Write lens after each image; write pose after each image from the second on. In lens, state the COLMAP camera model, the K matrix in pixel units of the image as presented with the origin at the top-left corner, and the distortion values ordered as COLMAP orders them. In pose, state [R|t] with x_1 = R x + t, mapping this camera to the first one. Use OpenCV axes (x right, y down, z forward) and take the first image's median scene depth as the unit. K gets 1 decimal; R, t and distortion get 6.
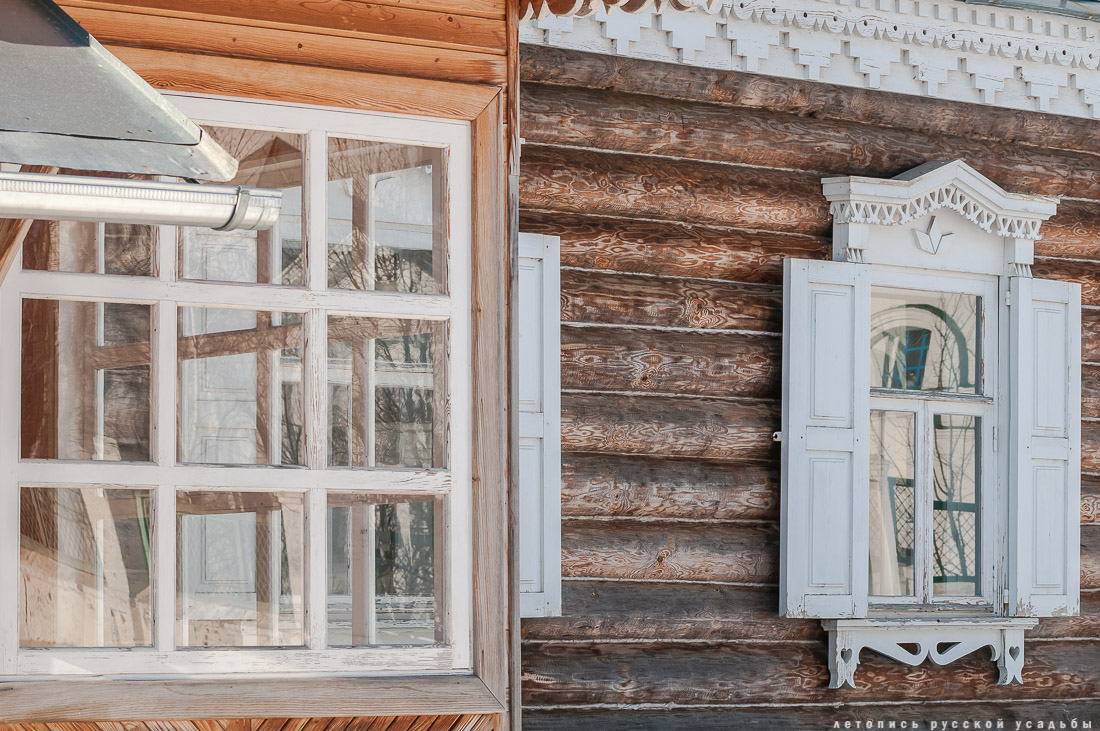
lens RADIAL K [[3748.8, 0, 550.2], [0, 3748.8, 358.1], [0, 0, 1]] dist [-0.988896, 0.000000]
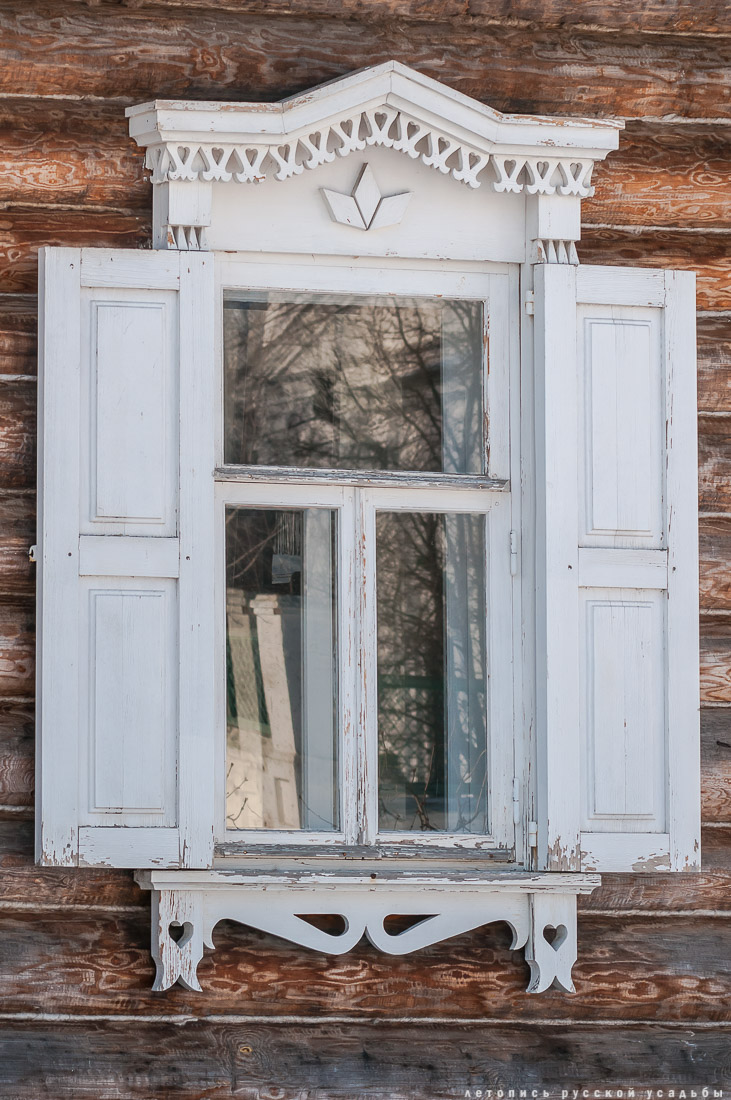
lens RADIAL K [[4949.2, 0, 365.4], [0, 4949.2, 549.5], [0, 0, 1]] dist [-0.499399, 0.000000]
pose [[0.923219, -0.024797, -0.383472, 0.395568], [0.025268, 0.999673, -0.003812, 0.024055], [0.383442, -0.006170, 0.923545, 0.300678]]
